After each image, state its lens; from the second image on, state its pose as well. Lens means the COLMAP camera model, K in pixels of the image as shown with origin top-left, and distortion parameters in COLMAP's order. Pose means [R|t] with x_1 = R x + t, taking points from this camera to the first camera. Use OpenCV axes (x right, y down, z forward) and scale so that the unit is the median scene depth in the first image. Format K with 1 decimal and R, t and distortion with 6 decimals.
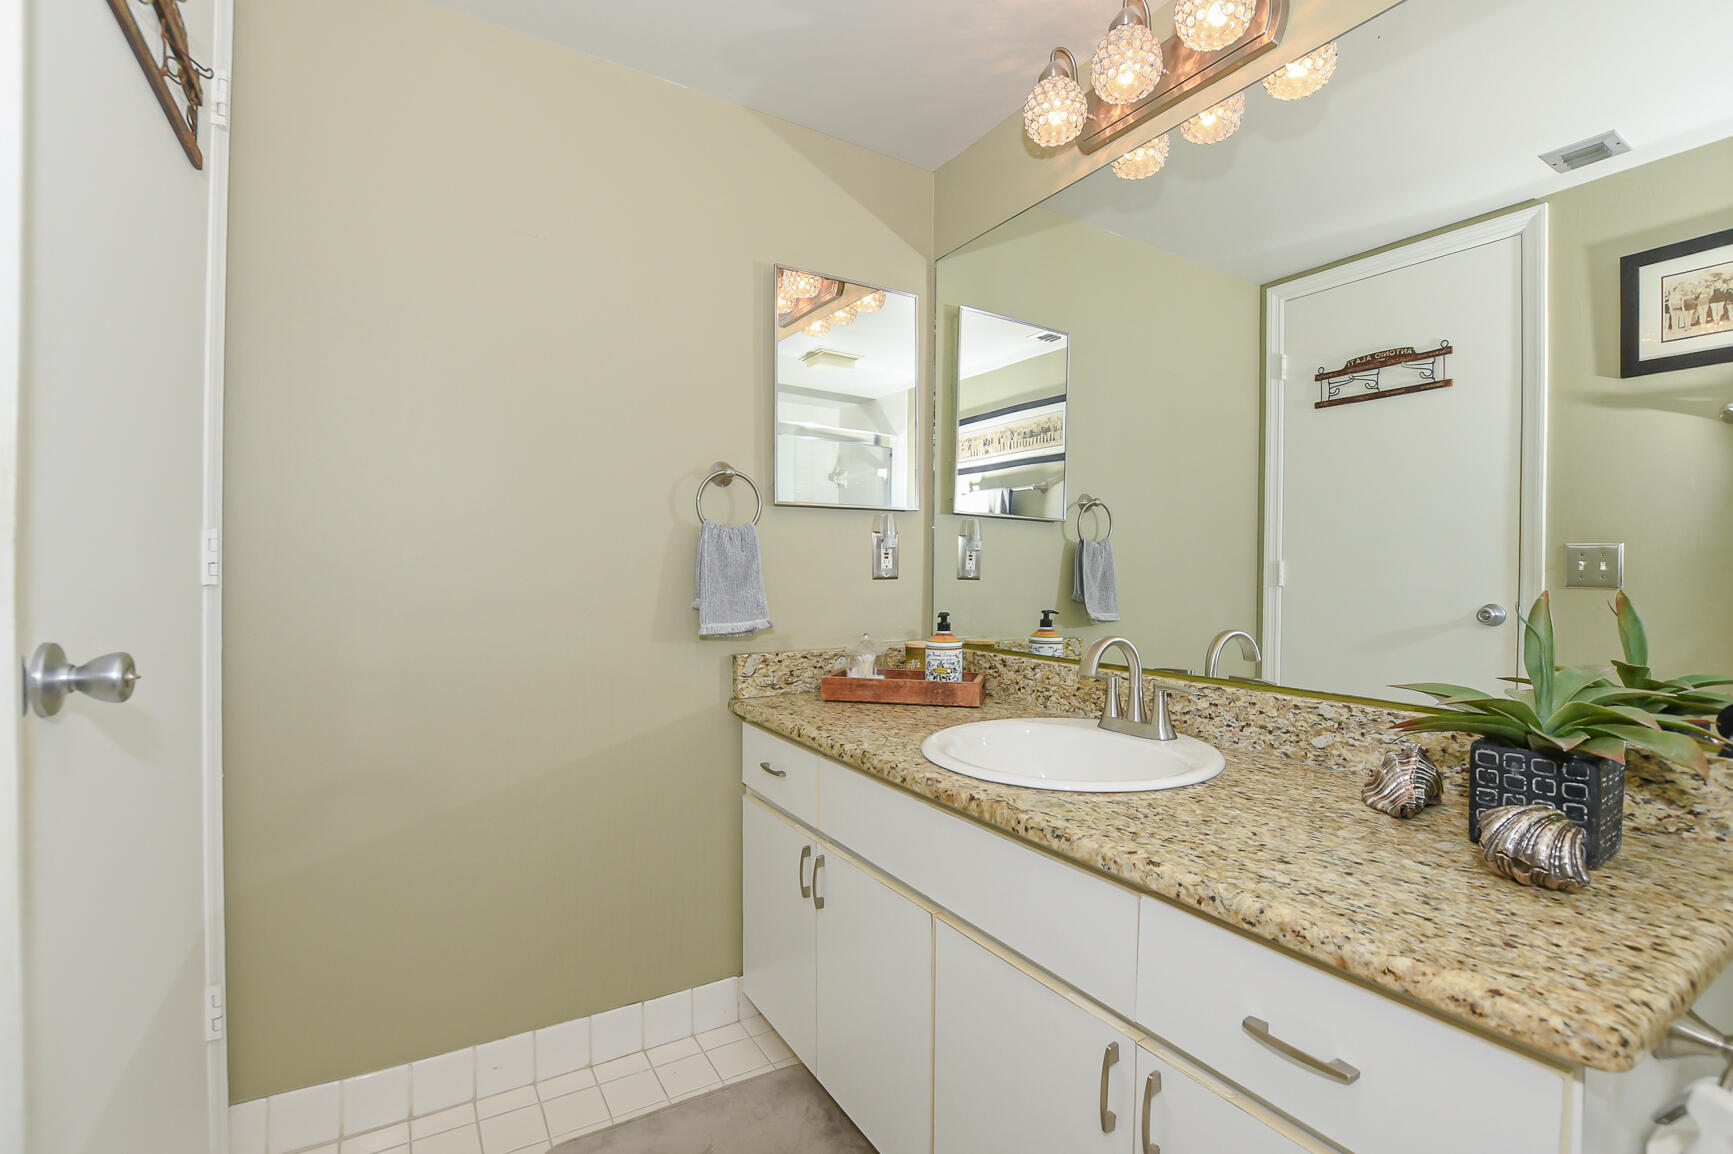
lens RADIAL K [[777.8, 0, 868.6], [0, 777.8, 572.2], [0, 0, 1]] dist [-0.030998, 0.002382]
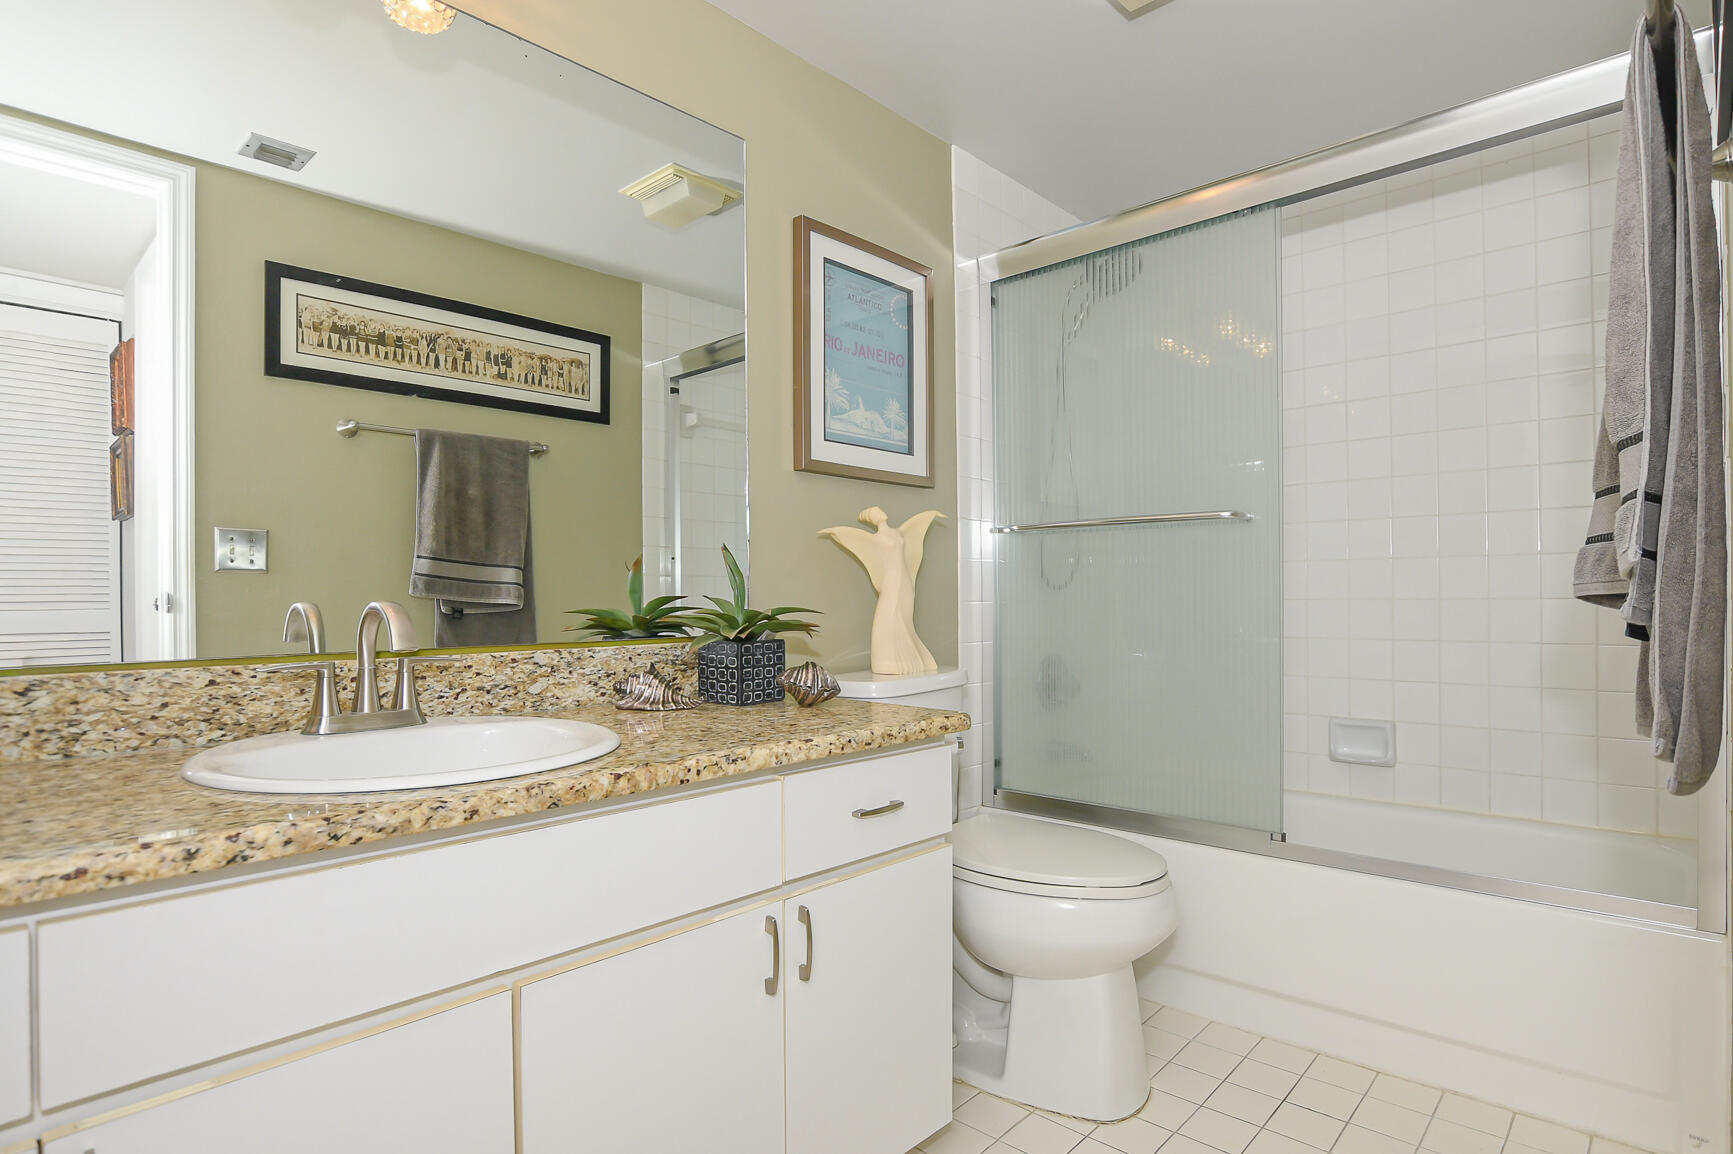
lens RADIAL K [[905.8, 0, 868.4], [0, 905.8, 591.0], [0, 0, 1]] dist [-0.005362, -0.000385]
pose [[-0.258683, -0.000677, 0.965962, -0.739555], [0.006095, 0.999979, 0.002334, 0.081101], [-0.965943, 0.006492, -0.258674, 0.849926]]
